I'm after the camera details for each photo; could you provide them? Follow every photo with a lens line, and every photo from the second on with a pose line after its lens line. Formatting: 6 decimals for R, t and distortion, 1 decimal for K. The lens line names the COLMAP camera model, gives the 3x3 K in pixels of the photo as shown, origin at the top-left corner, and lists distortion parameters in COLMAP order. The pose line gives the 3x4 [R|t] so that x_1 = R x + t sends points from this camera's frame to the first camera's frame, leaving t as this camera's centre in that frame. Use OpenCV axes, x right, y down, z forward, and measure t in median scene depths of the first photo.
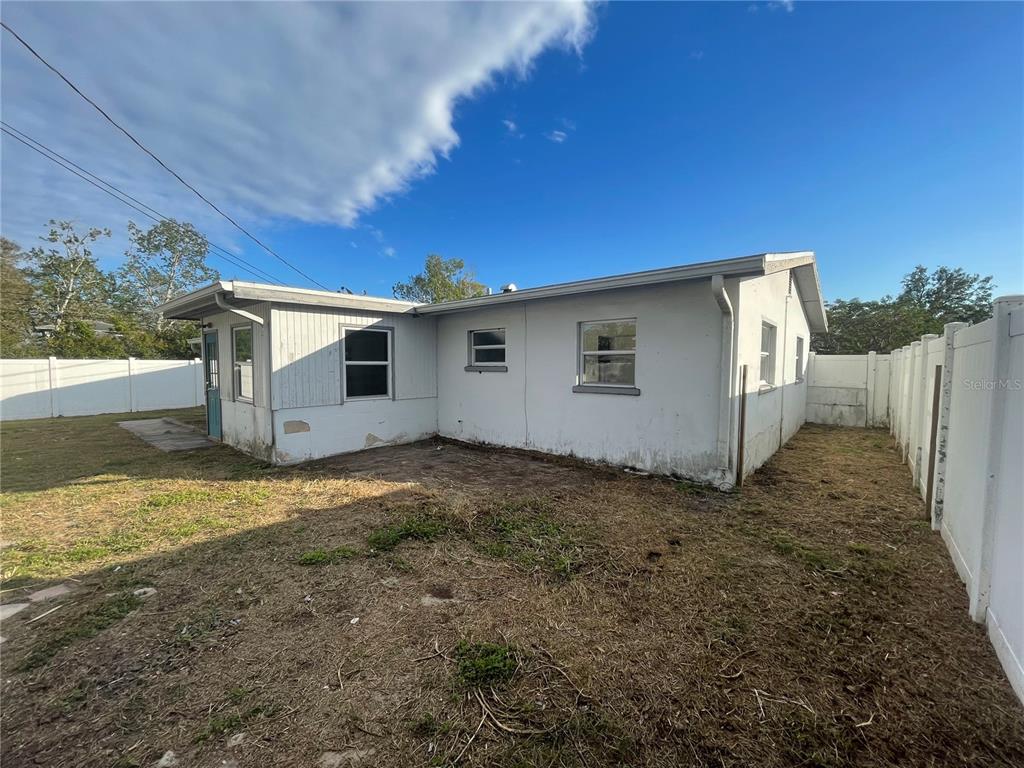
lens RADIAL K [[413.7, 0, 510.6], [0, 413.7, 387.3], [0, 0, 1]] dist [-0.001430, -0.000612]
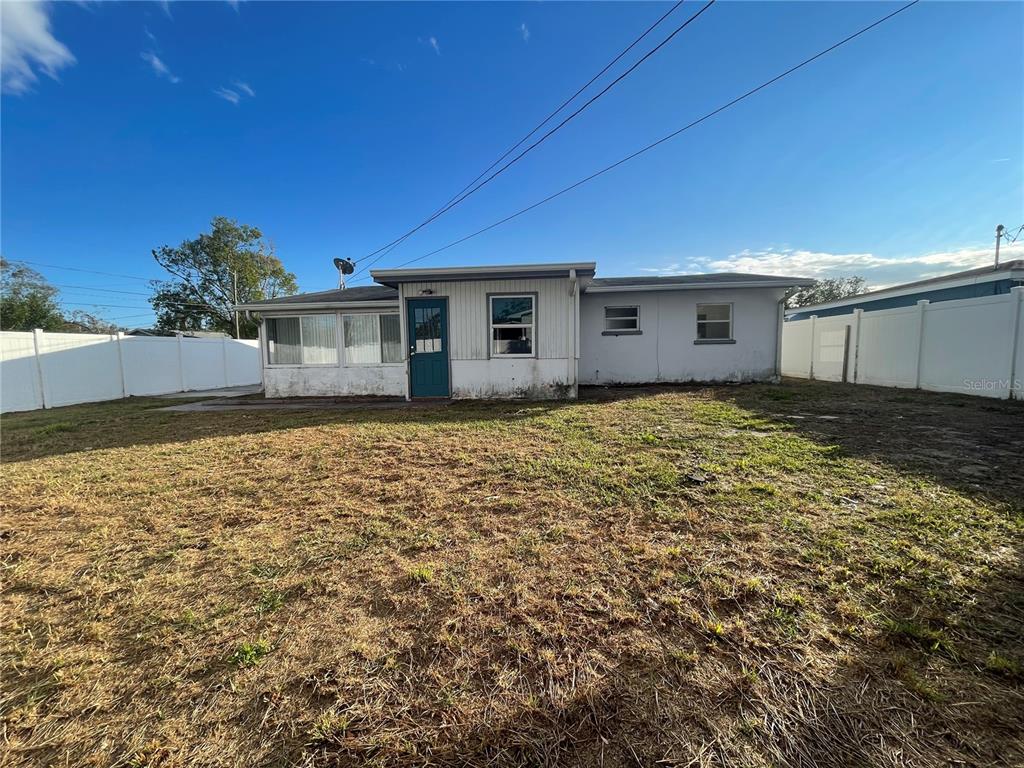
lens RADIAL K [[413.7, 0, 511.3], [0, 413.7, 384.7], [0, 0, 1]] dist [-0.001430, -0.000612]
pose [[0.833080, -0.061562, 0.549717, -1.221531], [0.049556, 0.998098, 0.036675, 0.067038], [-0.550929, -0.003311, 0.834546, -0.030074]]
